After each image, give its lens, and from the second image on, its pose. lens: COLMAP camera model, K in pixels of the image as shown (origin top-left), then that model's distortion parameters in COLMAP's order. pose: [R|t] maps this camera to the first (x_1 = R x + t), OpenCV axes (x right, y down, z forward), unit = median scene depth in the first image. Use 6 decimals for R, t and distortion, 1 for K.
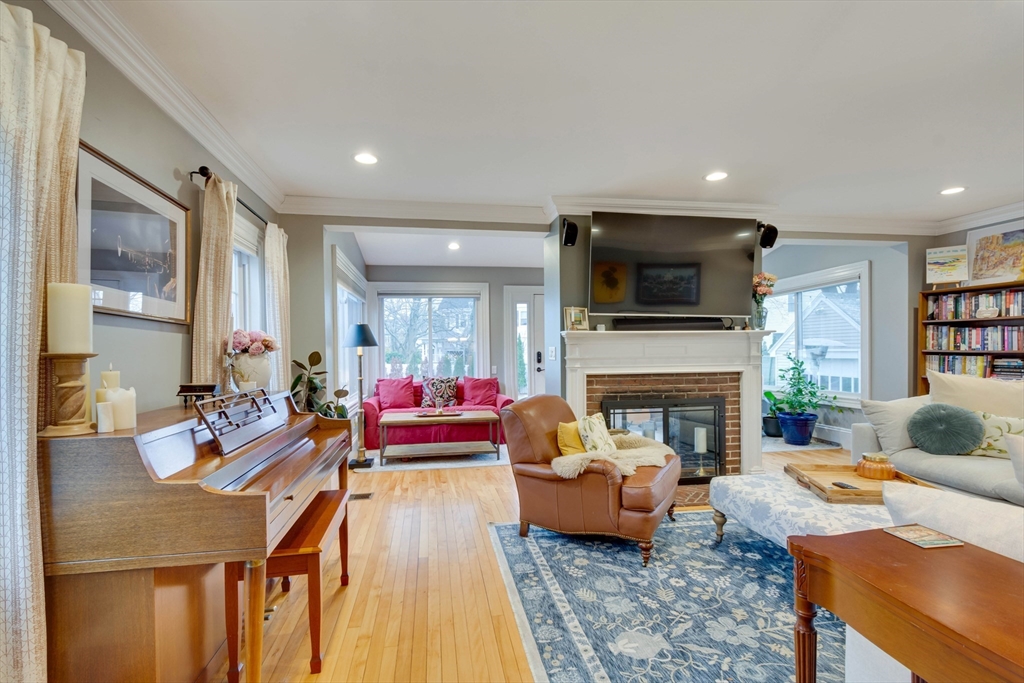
lens RADIAL K [[455.9, 0, 495.9], [0, 455.9, 351.3], [0, 0, 1]] dist [0.019325, -0.005502]
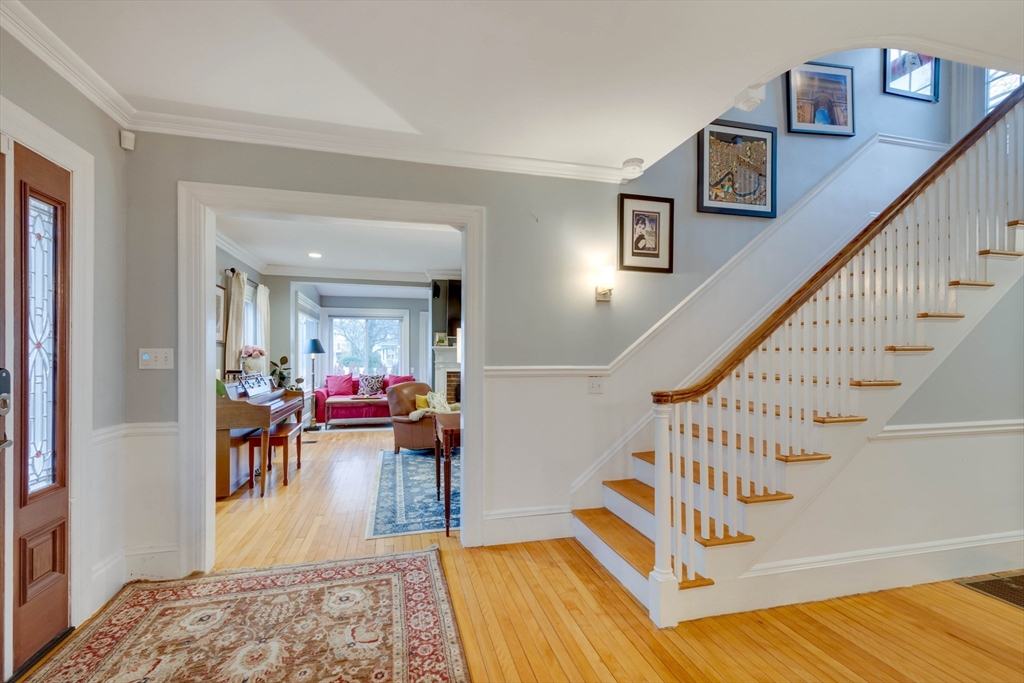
lens RADIAL K [[455.9, 0, 507.5], [0, 455.9, 352.3], [0, 0, 1]] dist [0.019325, -0.005502]
pose [[0.995654, 0.015001, 0.091909, 0.264629], [-0.013915, 0.999826, -0.012448, -0.004278], [-0.092079, 0.011115, 0.995690, -0.743142]]
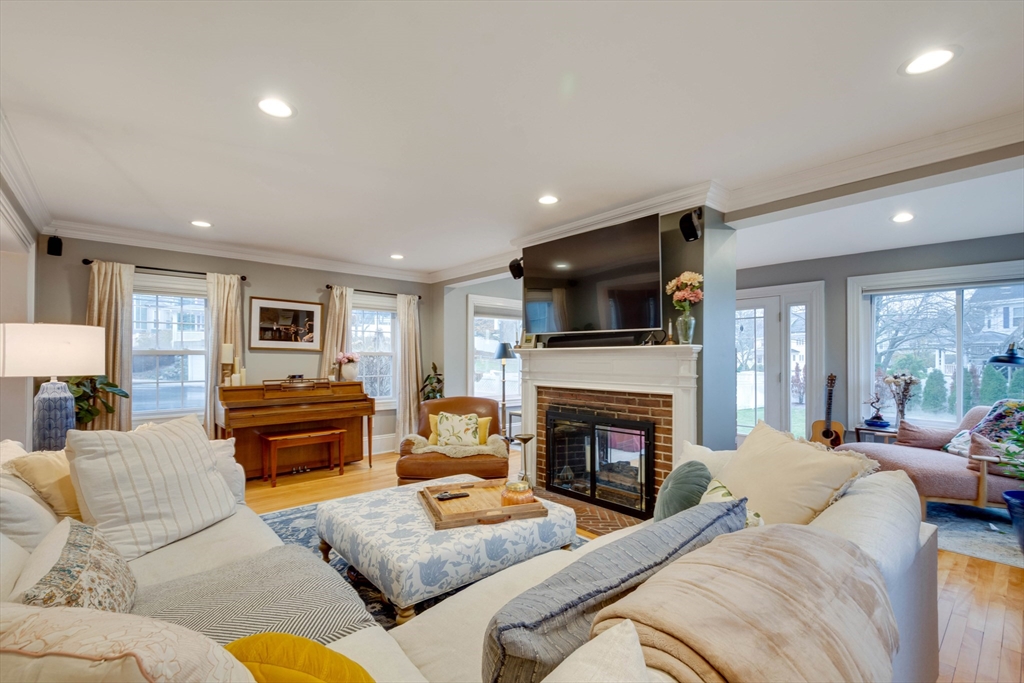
lens RADIAL K [[455.9, 0, 517.9], [0, 455.9, 349.7], [0, 0, 1]] dist [0.019325, -0.005502]
pose [[0.546629, -0.004633, -0.837362, 1.118599], [-0.003468, 0.999964, -0.007797, -0.030411], [0.837368, 0.007166, 0.546593, 0.330892]]
